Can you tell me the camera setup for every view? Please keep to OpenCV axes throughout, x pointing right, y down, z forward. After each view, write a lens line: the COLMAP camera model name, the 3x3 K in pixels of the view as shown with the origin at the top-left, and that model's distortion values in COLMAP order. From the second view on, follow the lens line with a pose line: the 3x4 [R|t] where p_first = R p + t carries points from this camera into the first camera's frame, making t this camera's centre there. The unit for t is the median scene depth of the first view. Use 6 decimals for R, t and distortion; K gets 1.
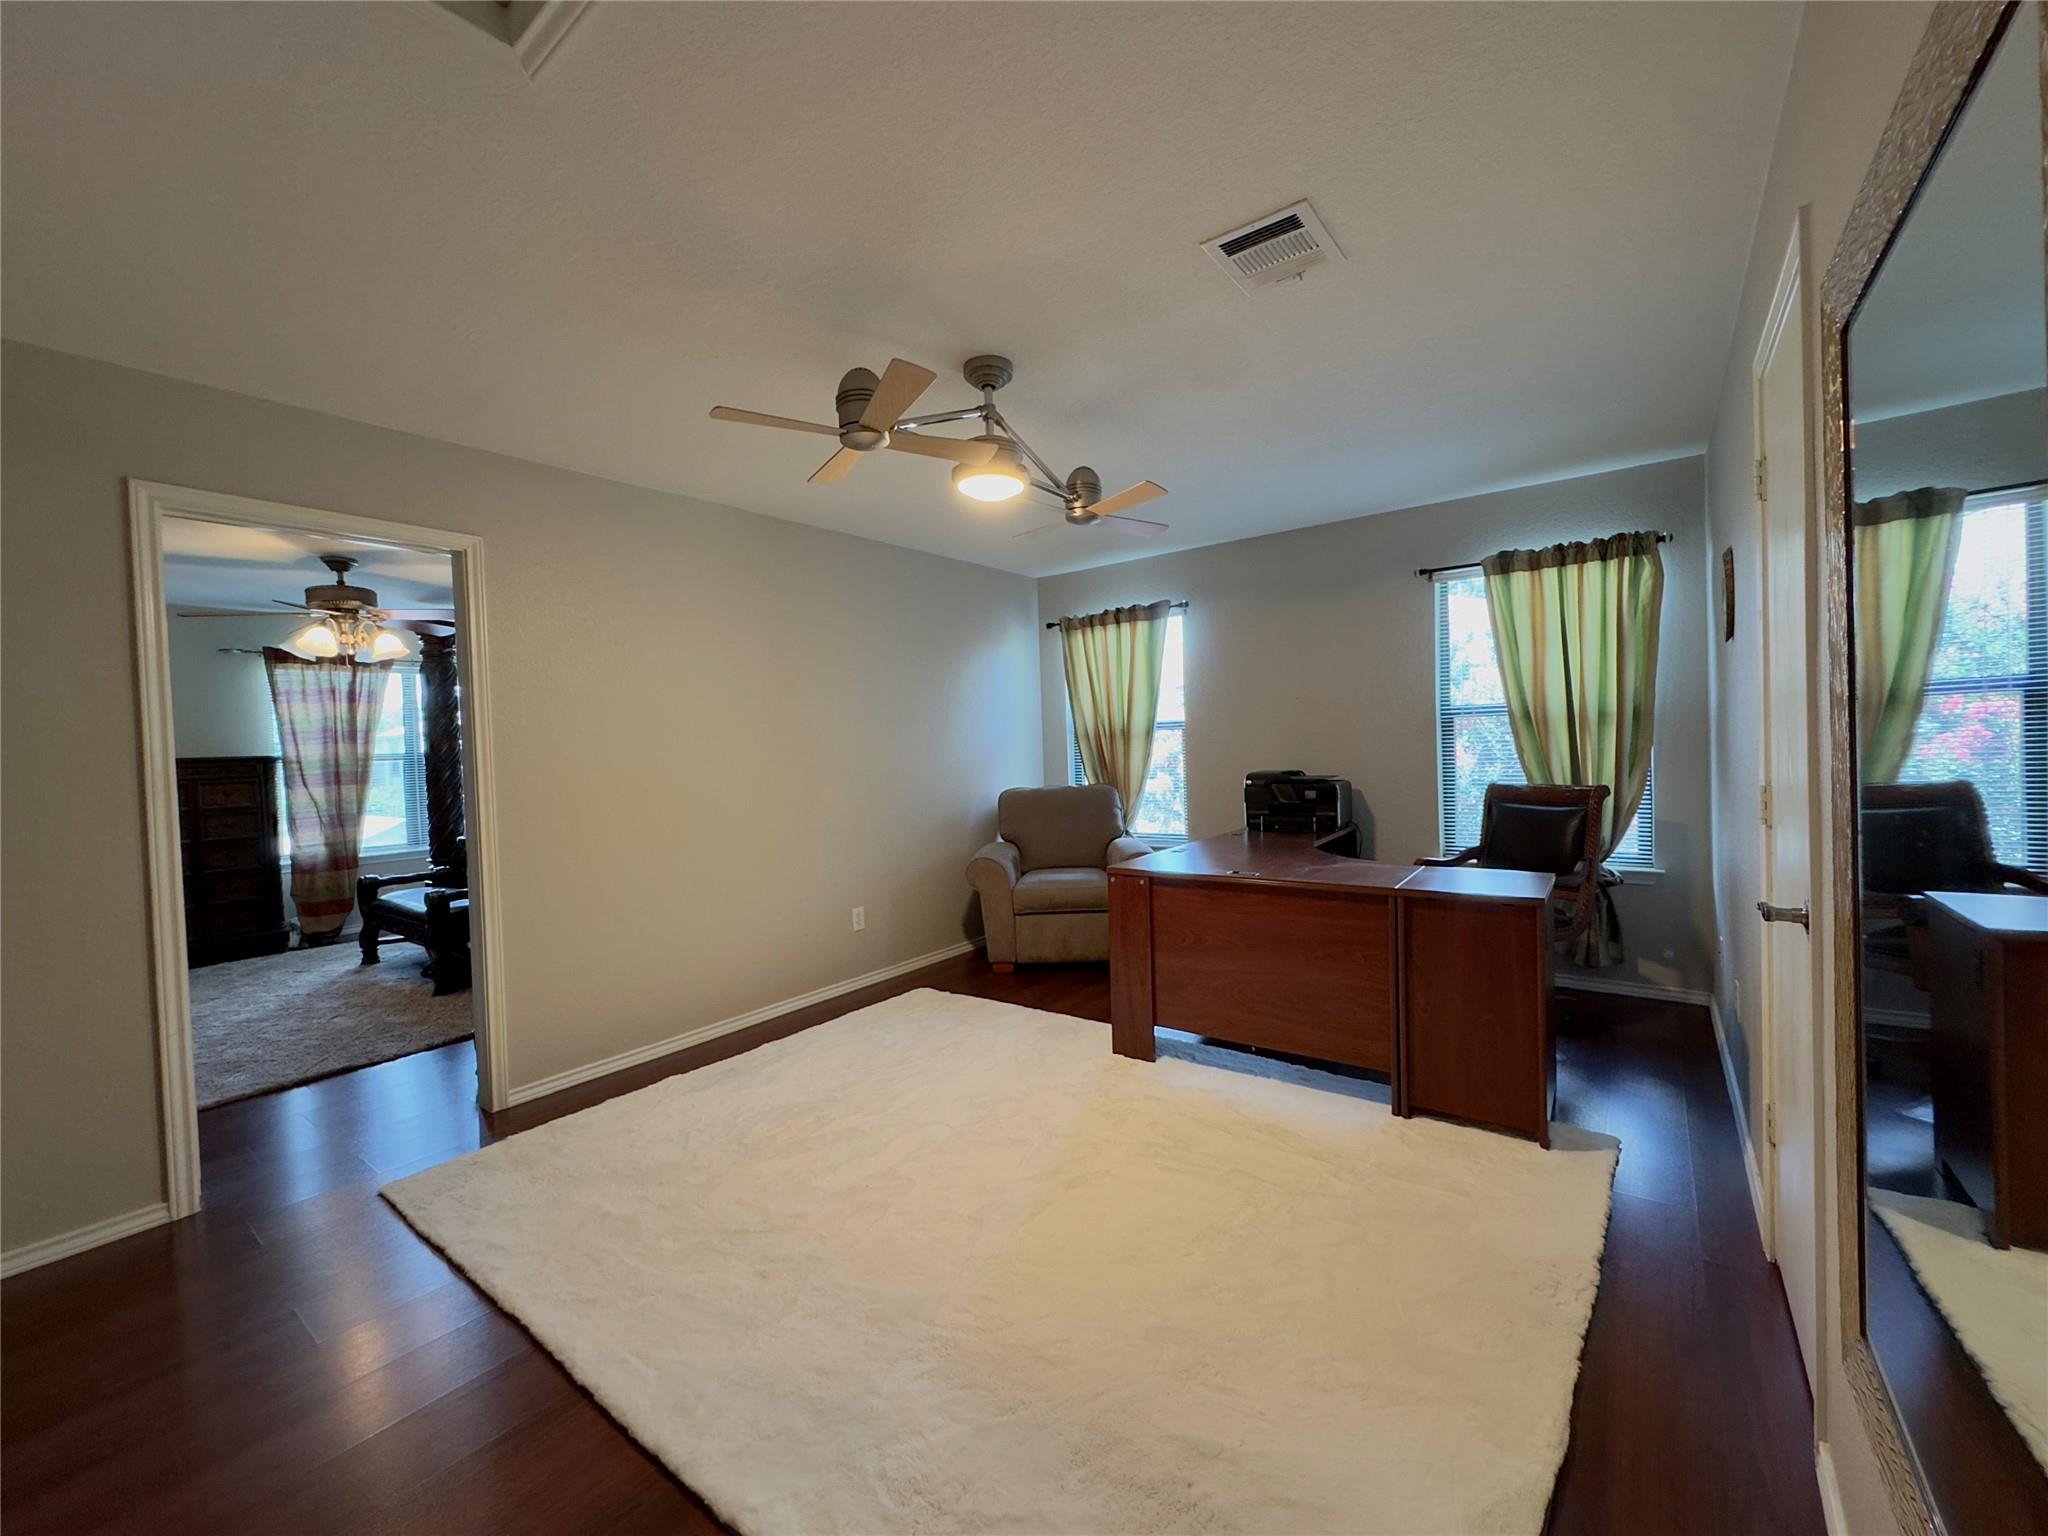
lens RADIAL K [[819.6, 0, 1015.5], [0, 819.6, 760.5], [0, 0, 1]] dist [-0.008213, 0.000307]
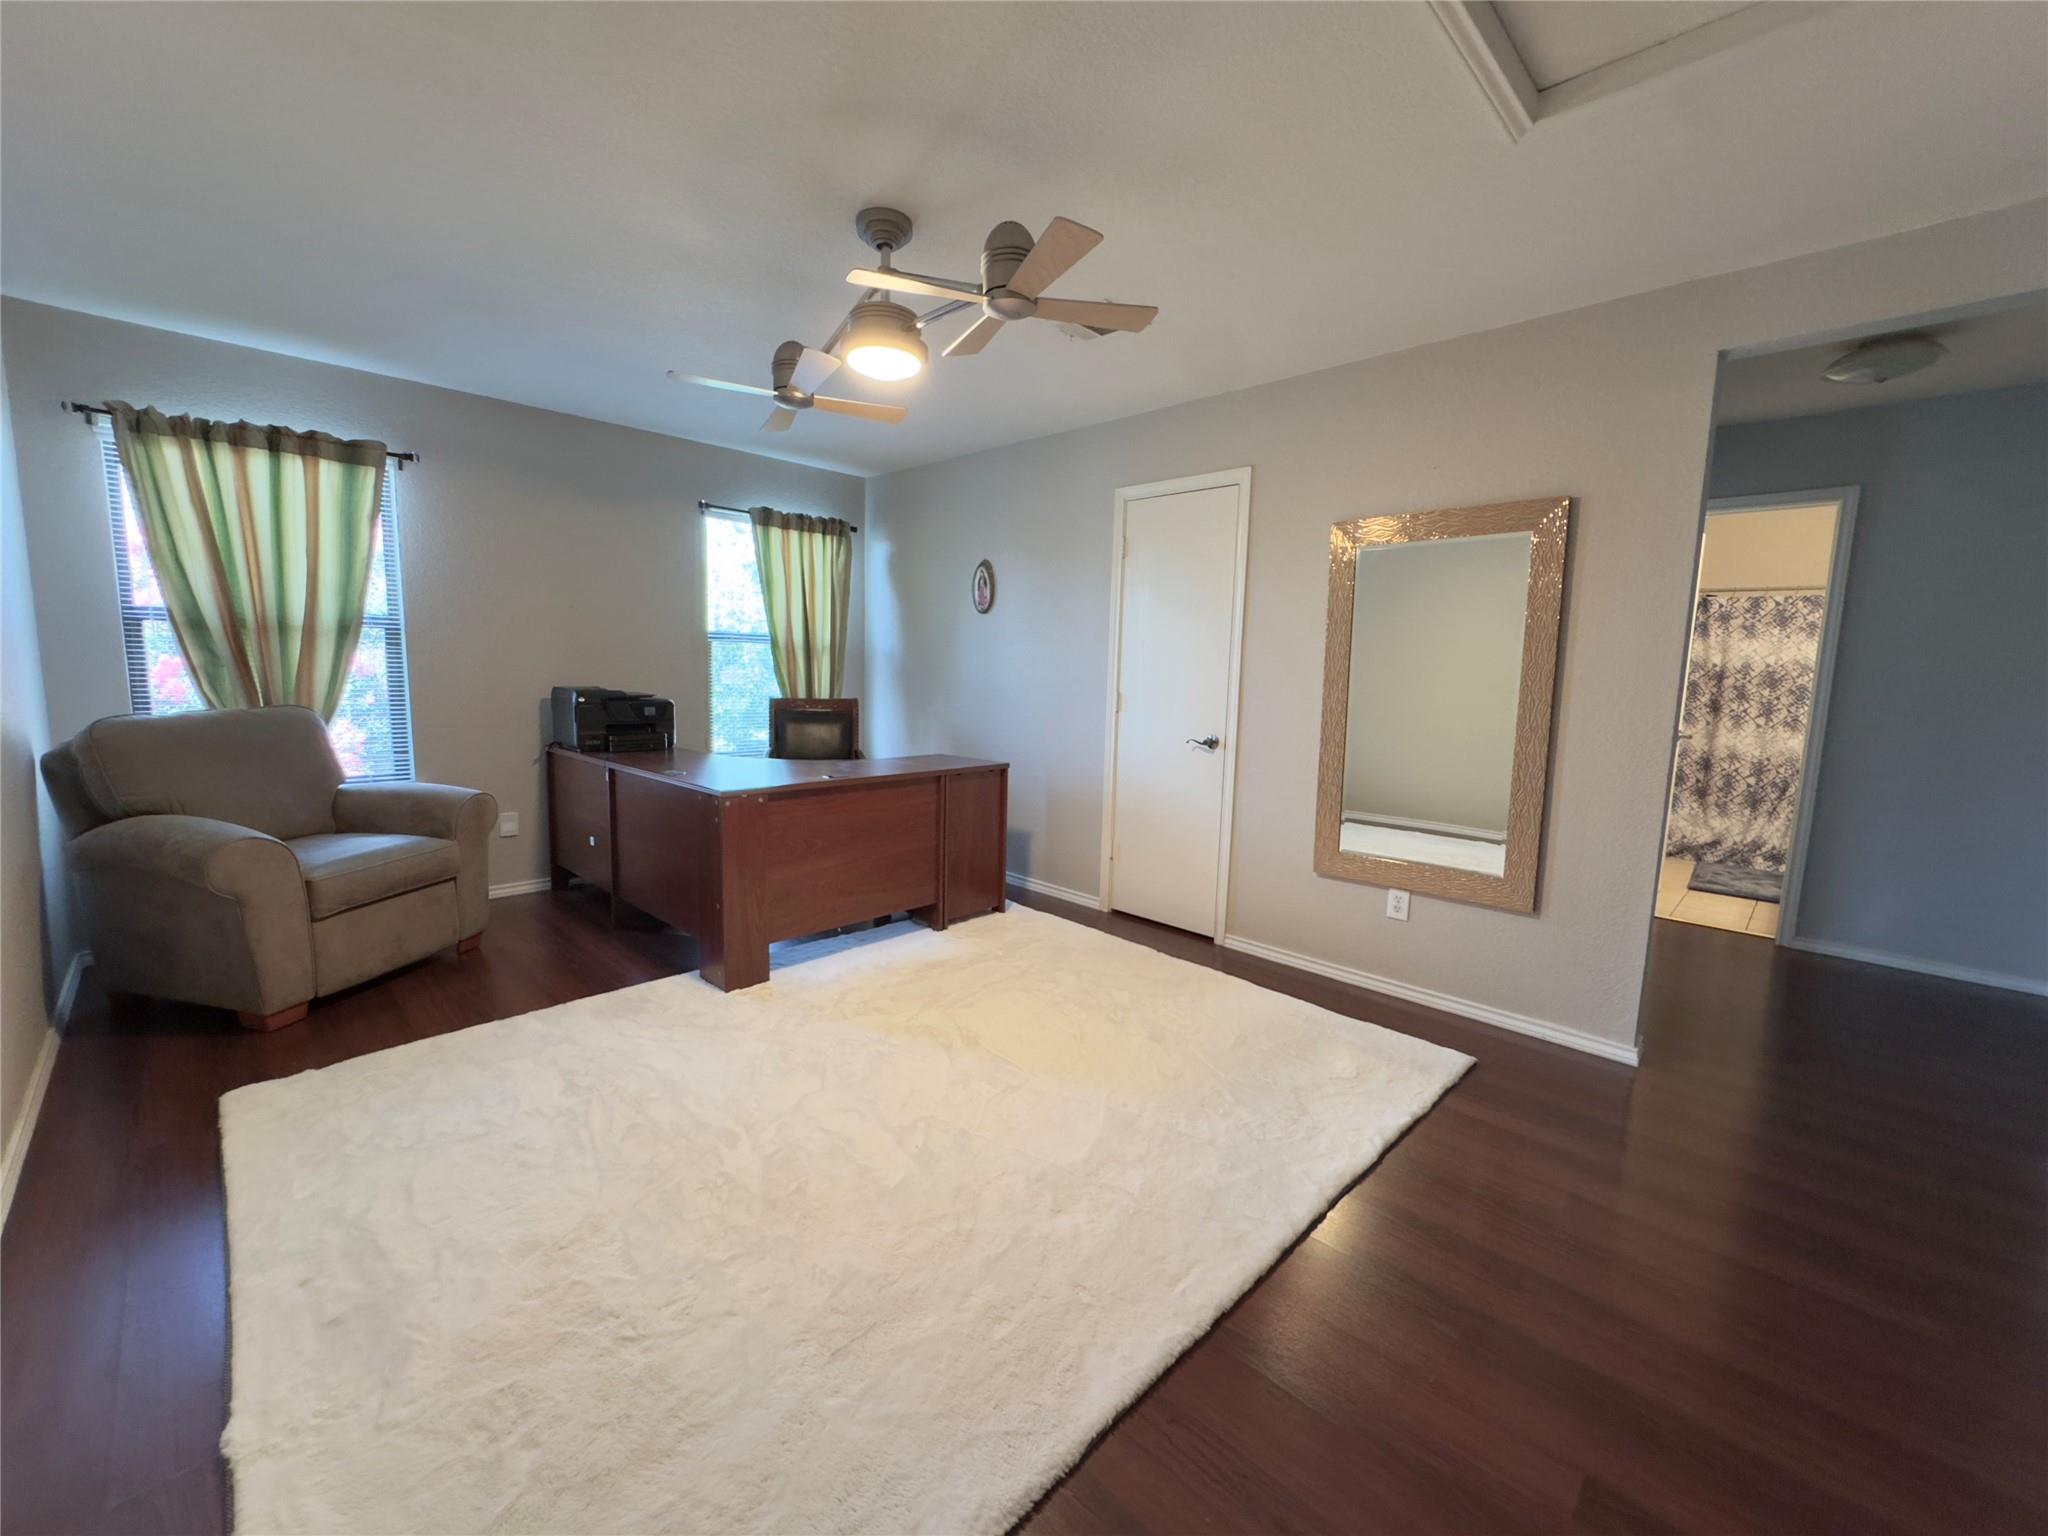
lens RADIAL K [[819.6, 0, 1020.3], [0, 819.6, 769.2], [0, 0, 1]] dist [-0.008213, 0.000307]
pose [[0.124012, -0.092939, 0.987919, -0.622174], [-0.014581, 0.995326, 0.095466, 0.011631], [-0.992174, -0.026244, 0.122078, 0.481534]]
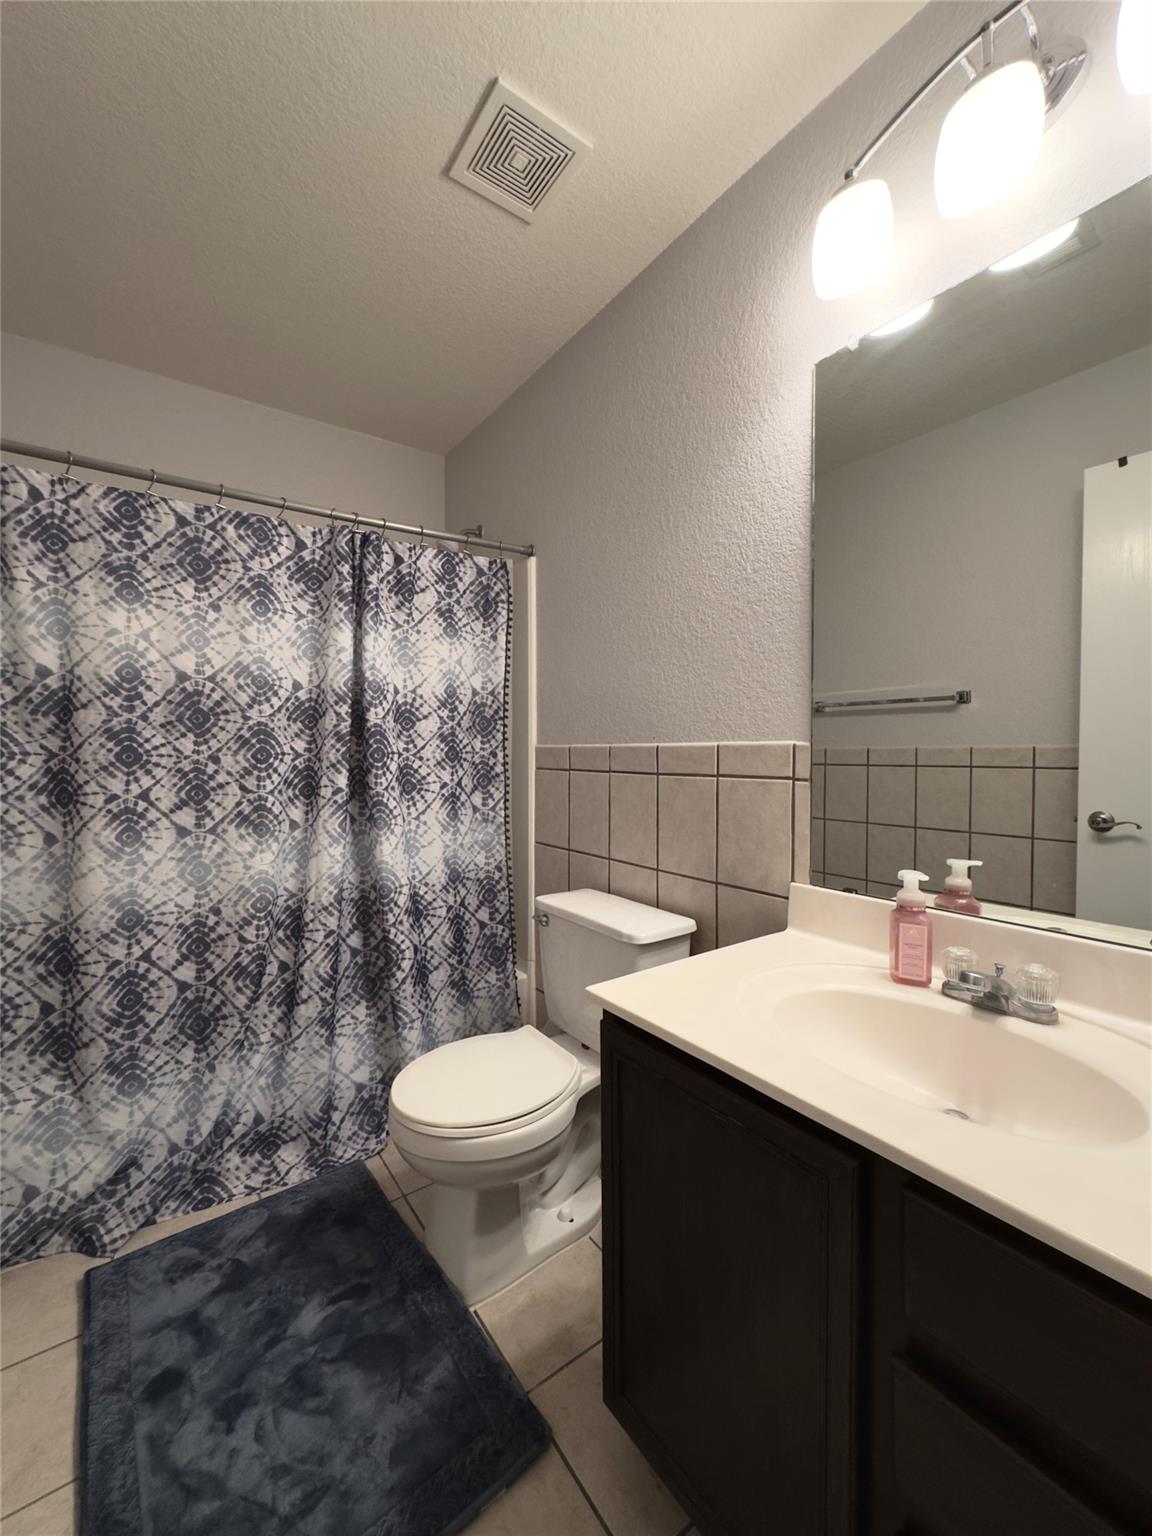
lens RADIAL K [[614.7, 0, 581.1], [0, 614.7, 764.8], [0, 0, 1]] dist [-0.008213, 0.000307]
pose [[-0.957884, 0.025921, 0.285983, -0.219935], [0.035608, 0.998953, 0.028721, 0.009818], [-0.284940, 0.037695, -0.957804, 0.216804]]
